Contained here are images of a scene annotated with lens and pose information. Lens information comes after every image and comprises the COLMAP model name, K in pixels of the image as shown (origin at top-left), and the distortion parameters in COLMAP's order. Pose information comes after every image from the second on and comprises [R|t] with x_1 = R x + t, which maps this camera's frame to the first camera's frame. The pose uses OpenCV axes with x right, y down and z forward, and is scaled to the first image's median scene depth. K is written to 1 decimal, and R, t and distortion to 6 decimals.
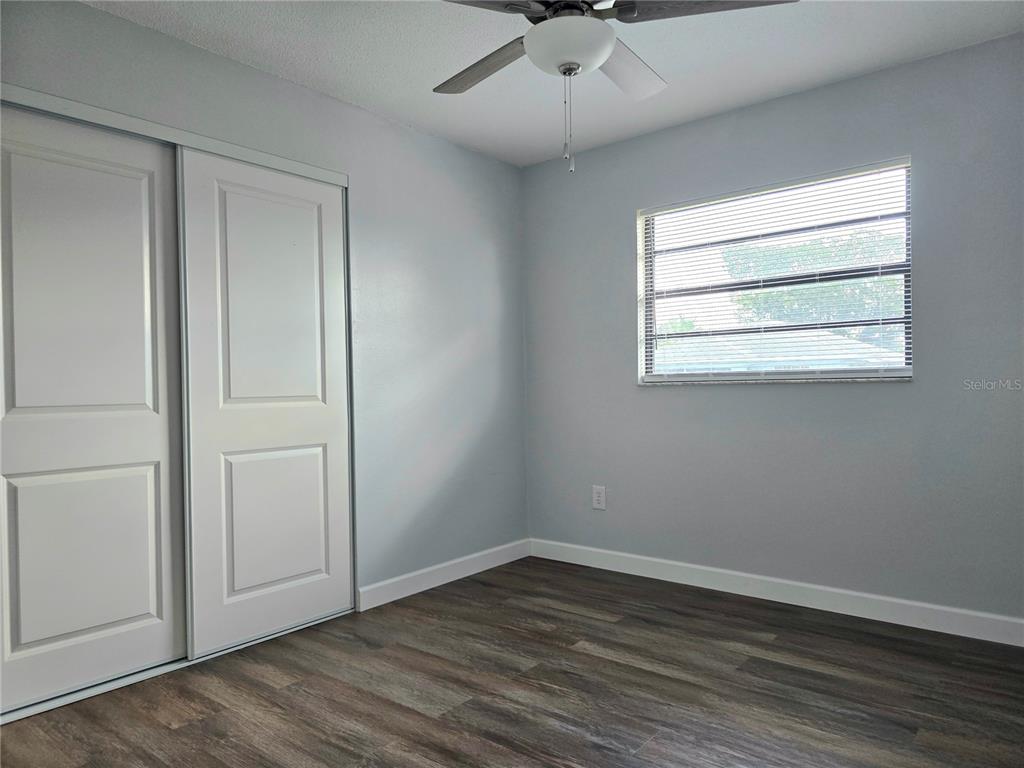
lens RADIAL K [[678.4, 0, 512.0], [0, 678.4, 384.0], [0, 0, 1]] dist [-0.000689, -0.000119]
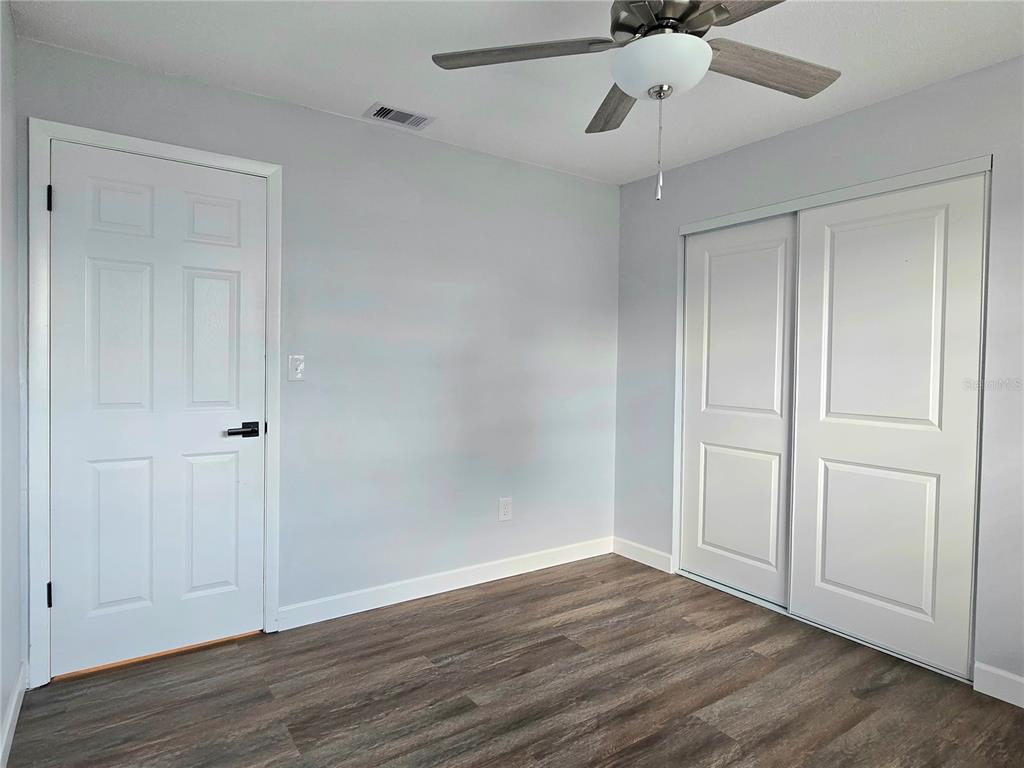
lens RADIAL K [[536.9, 0, 512.0], [0, 536.9, 384.0], [0, 0, 1]] dist [0.004391, 0.000724]
pose [[-0.221316, 0.039346, -0.974408, 0.629589], [-0.015306, 0.998923, 0.043812, -0.063563], [0.975082, 0.024611, -0.220476, 0.714697]]
